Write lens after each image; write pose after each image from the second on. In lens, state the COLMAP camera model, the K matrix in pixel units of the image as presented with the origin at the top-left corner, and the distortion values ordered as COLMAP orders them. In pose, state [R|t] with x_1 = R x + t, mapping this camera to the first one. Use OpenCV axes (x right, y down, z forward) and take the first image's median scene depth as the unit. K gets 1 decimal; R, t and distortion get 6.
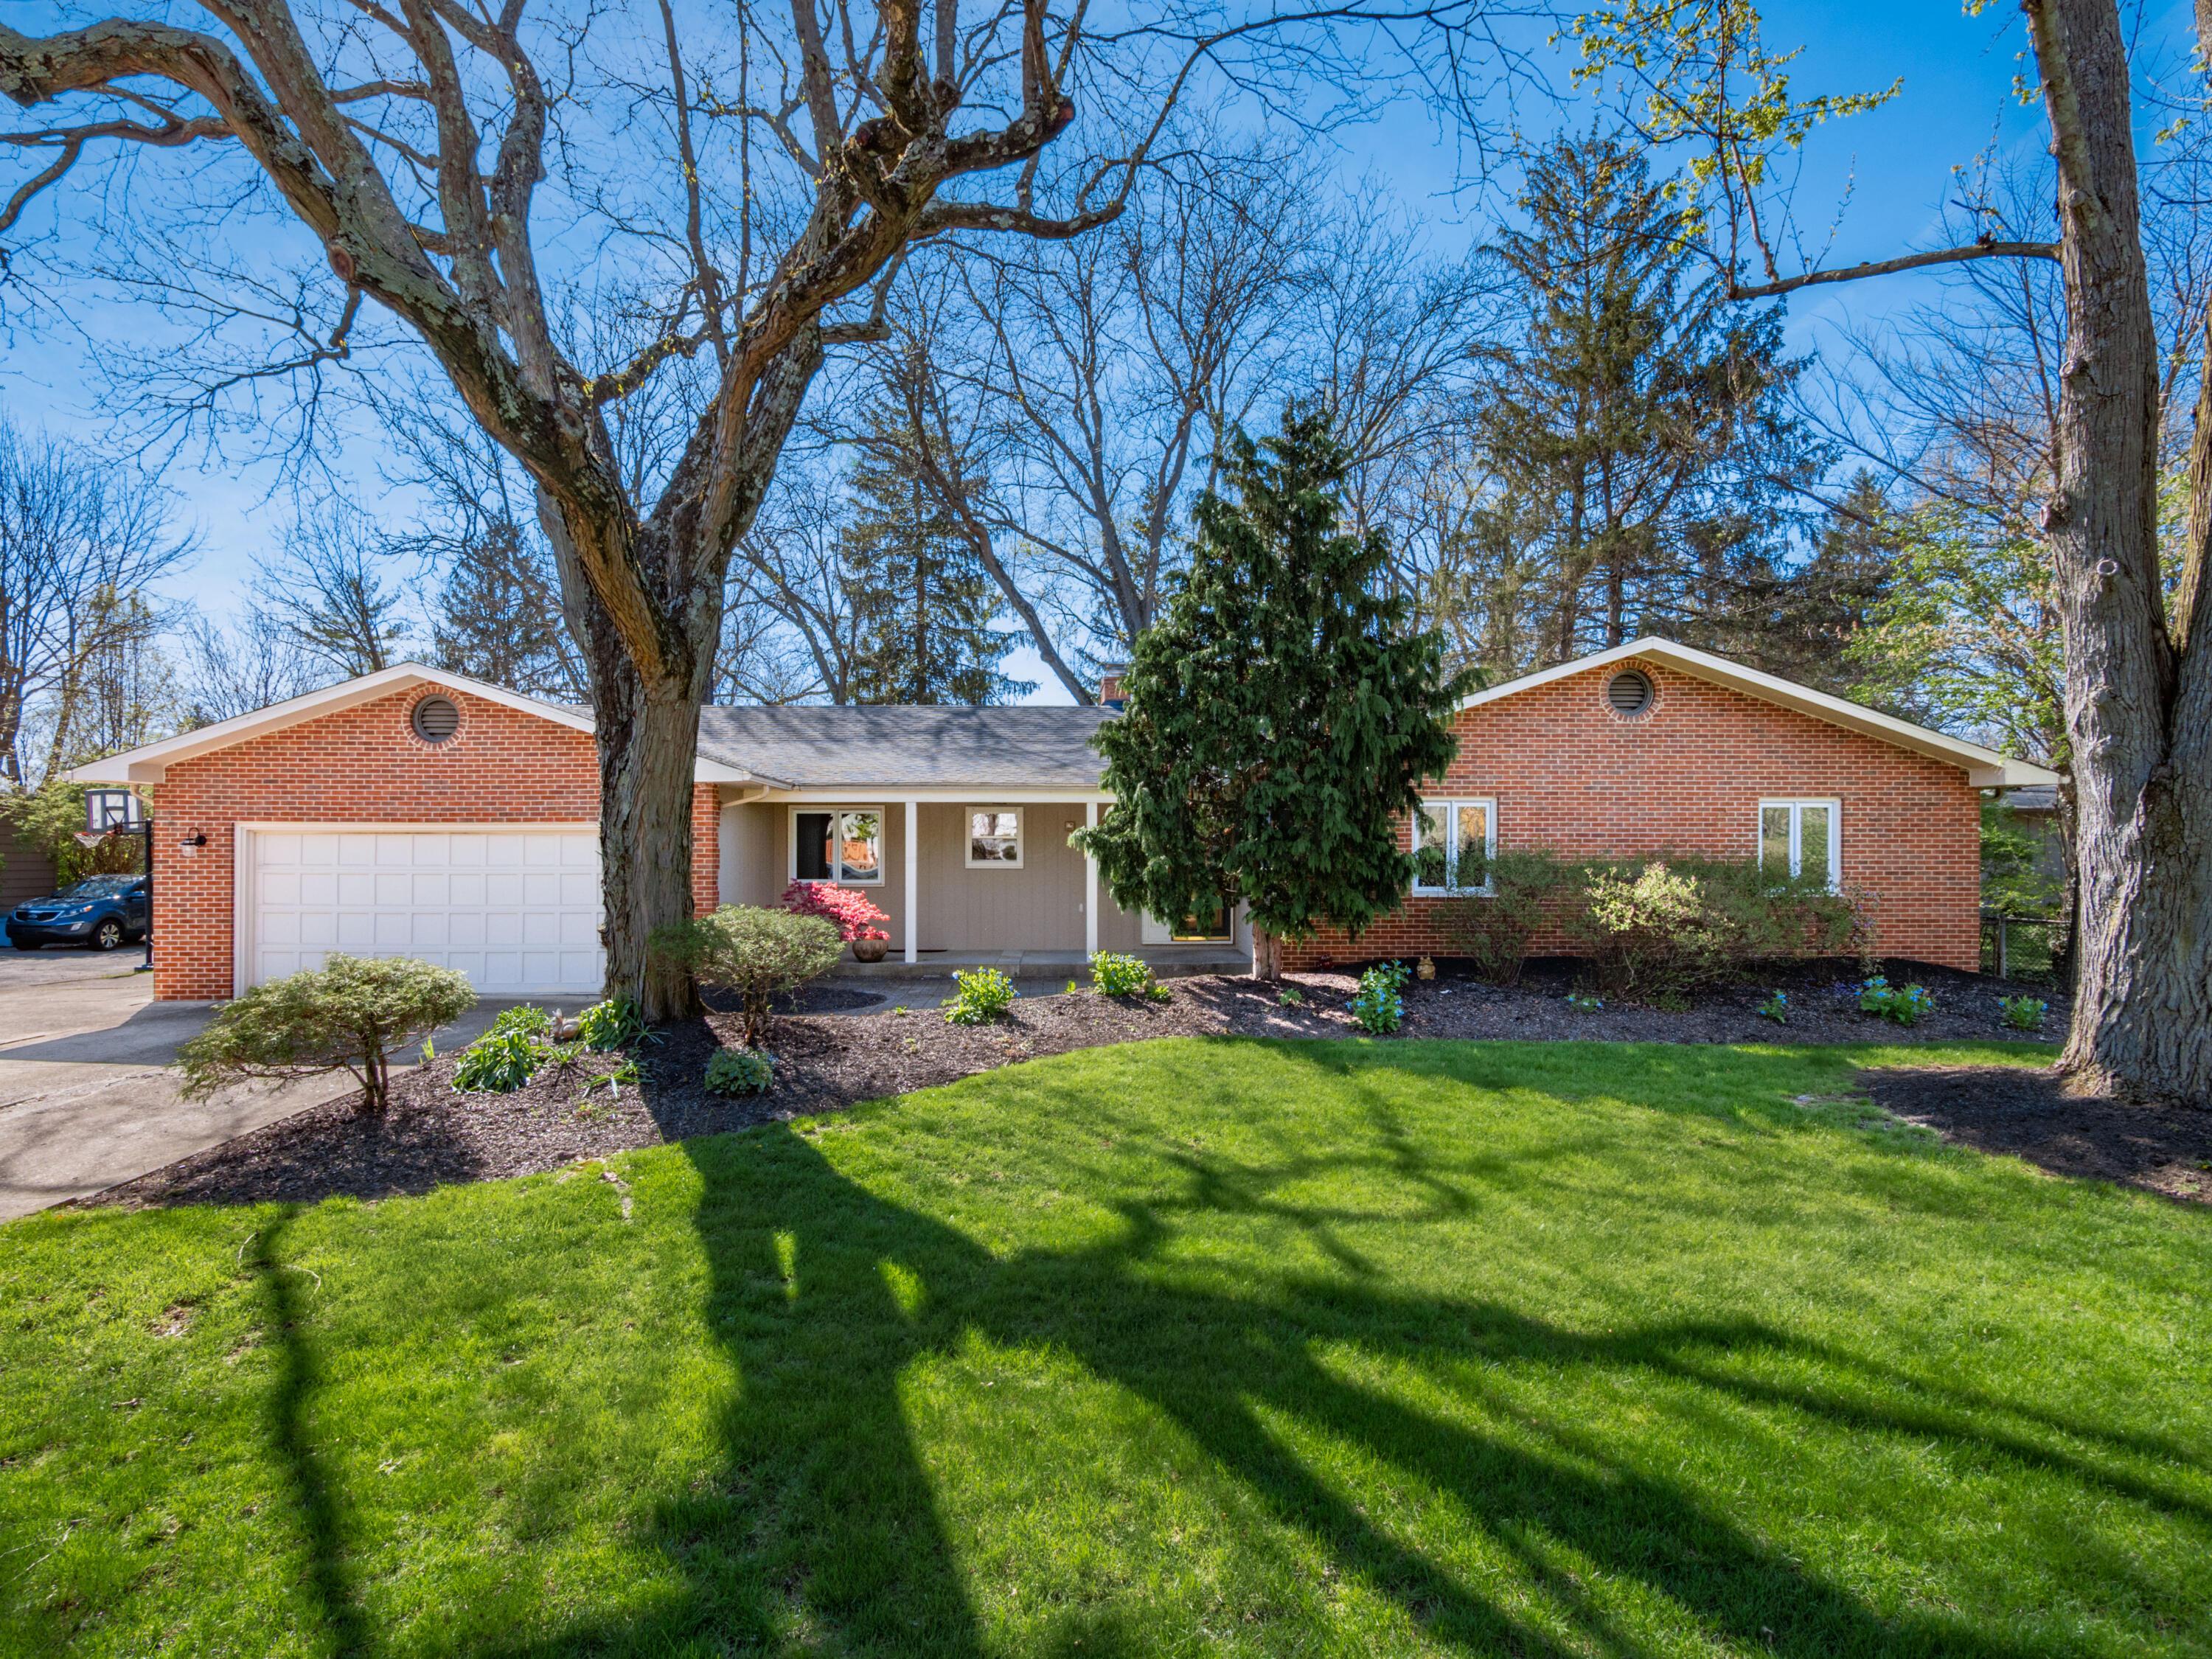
lens RADIAL K [[1081.8, 0, 1104.0], [0, 1081.8, 849.2], [0, 0, 1]] dist [-0.002056, -0.000450]
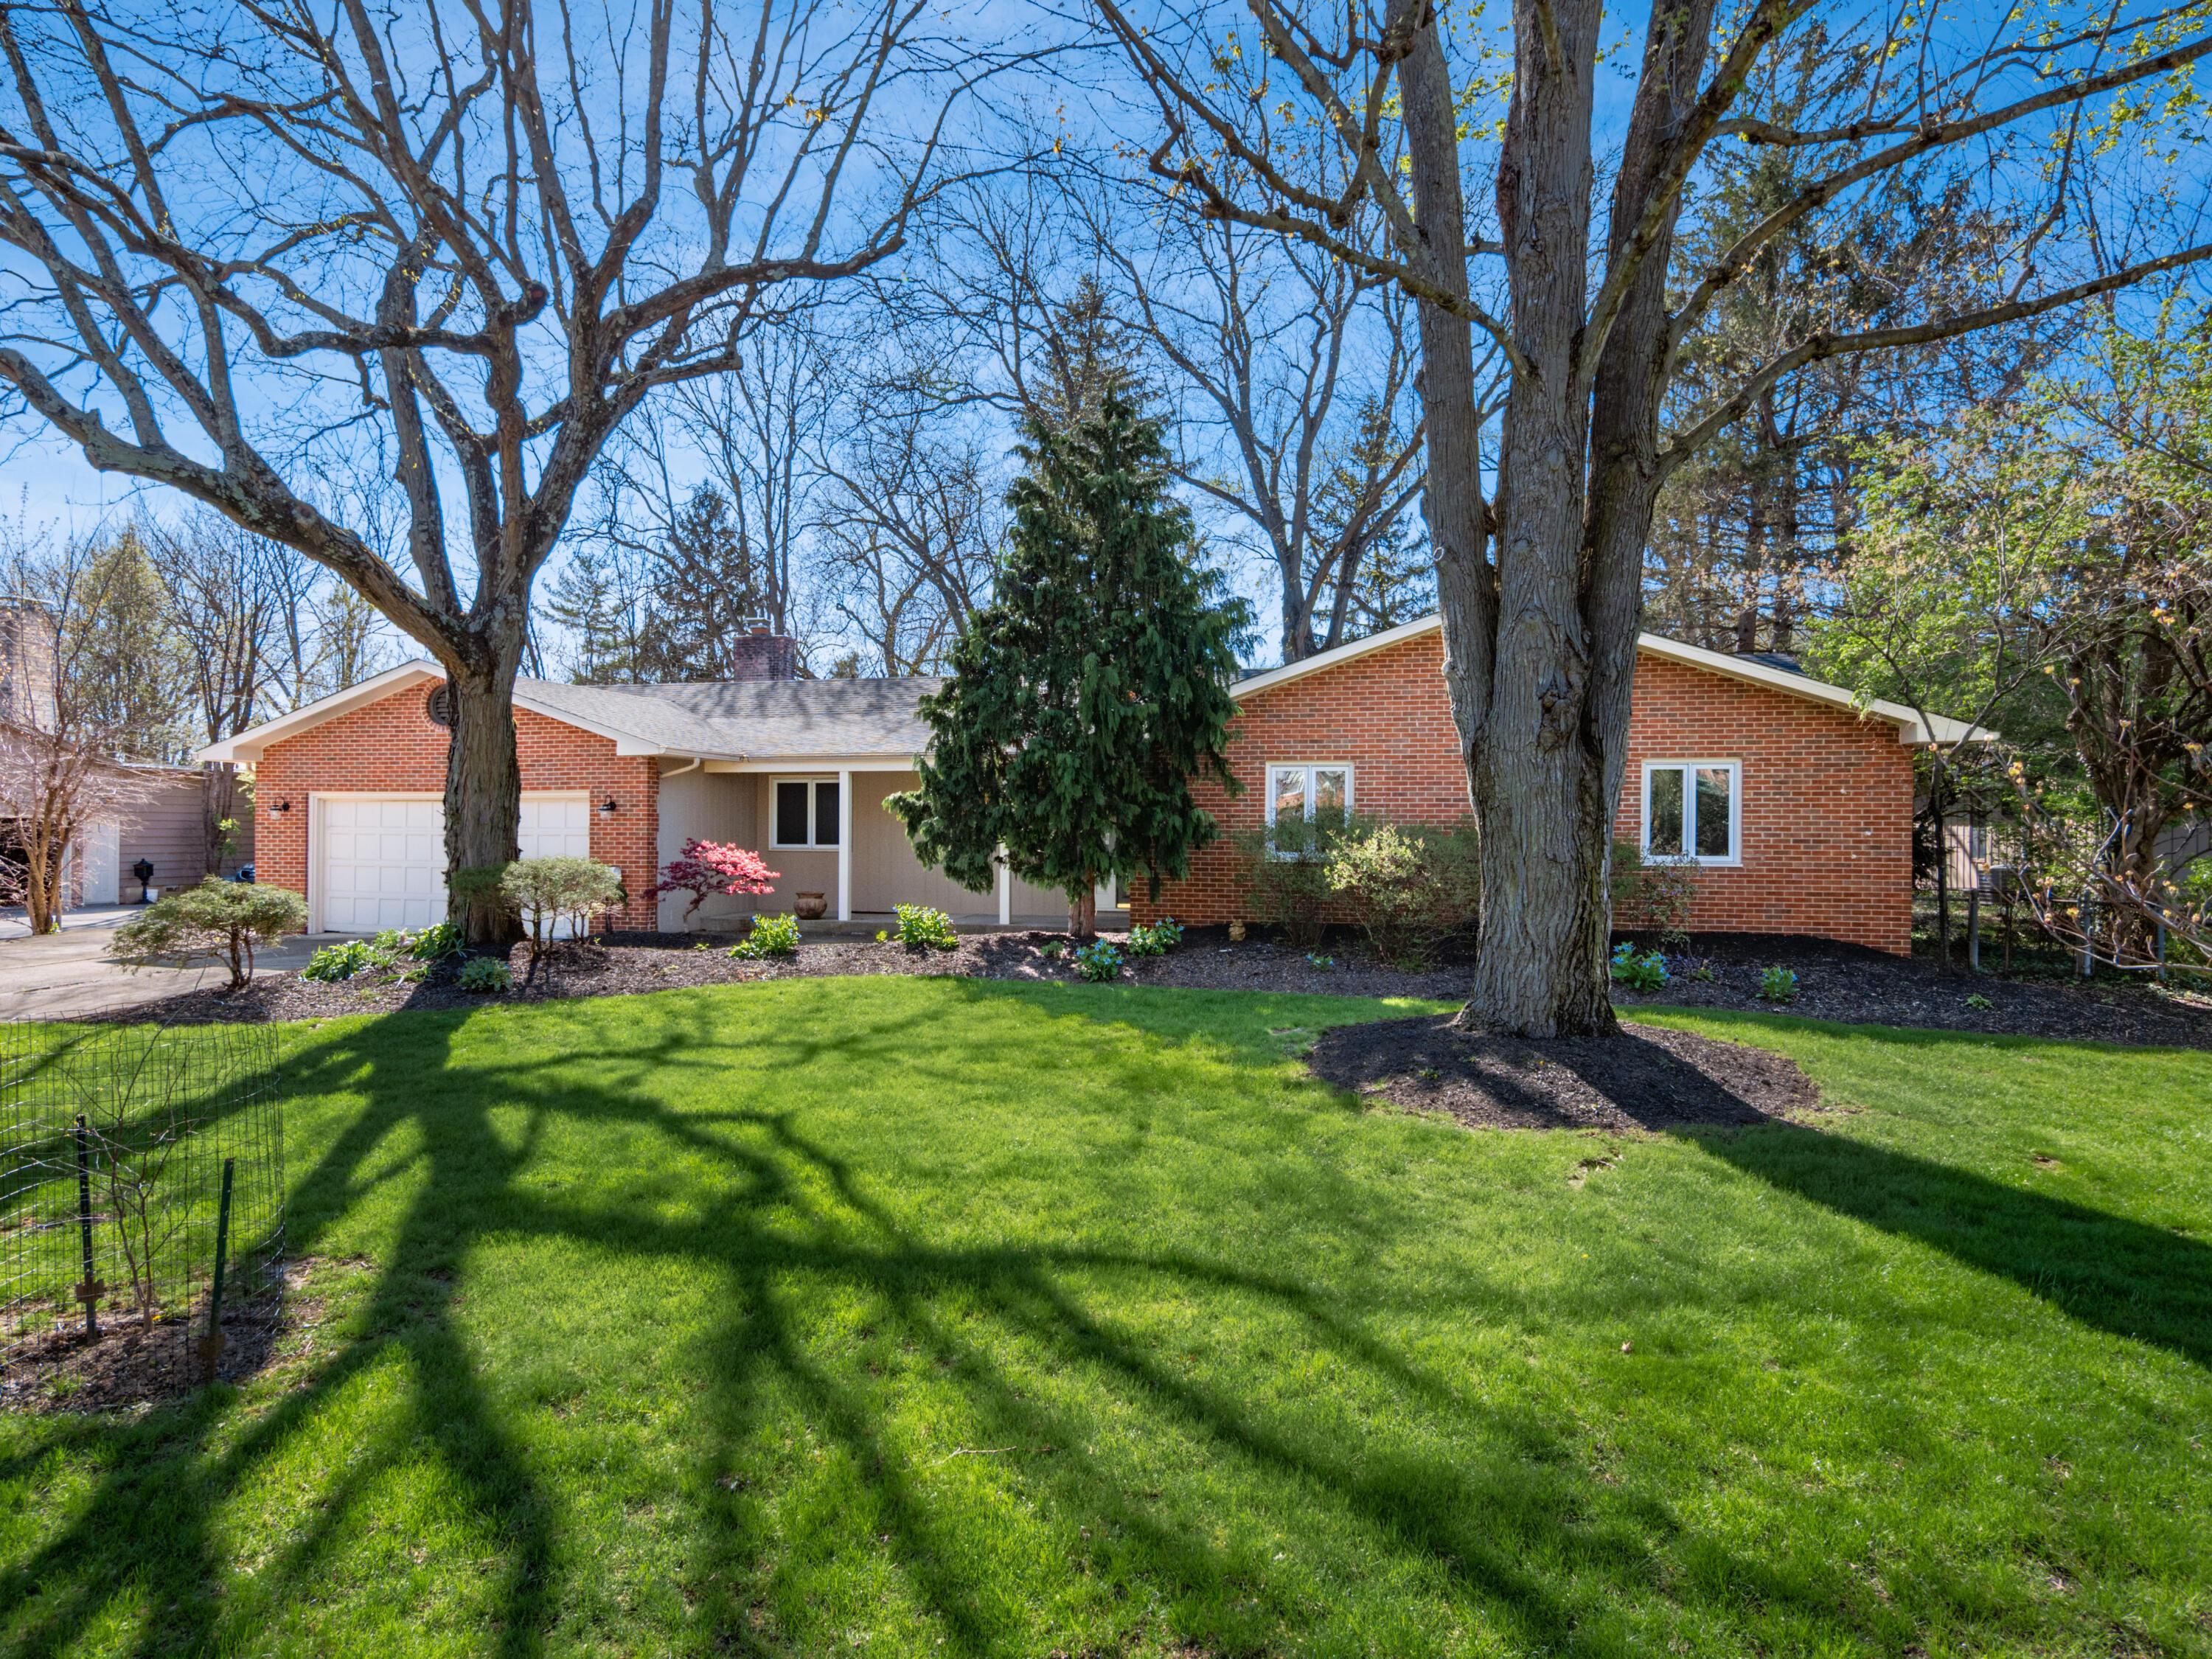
lens RADIAL K [[1278.4, 0, 1108.2], [0, 1278.4, 814.1], [0, 0, 1]] dist [-0.004694, 0.000536]
pose [[0.967281, 0.000231, -0.253708, 0.453208], [-0.002867, 0.999946, -0.010020, 0.012540], [0.253692, 0.010419, 0.967229, -0.181168]]
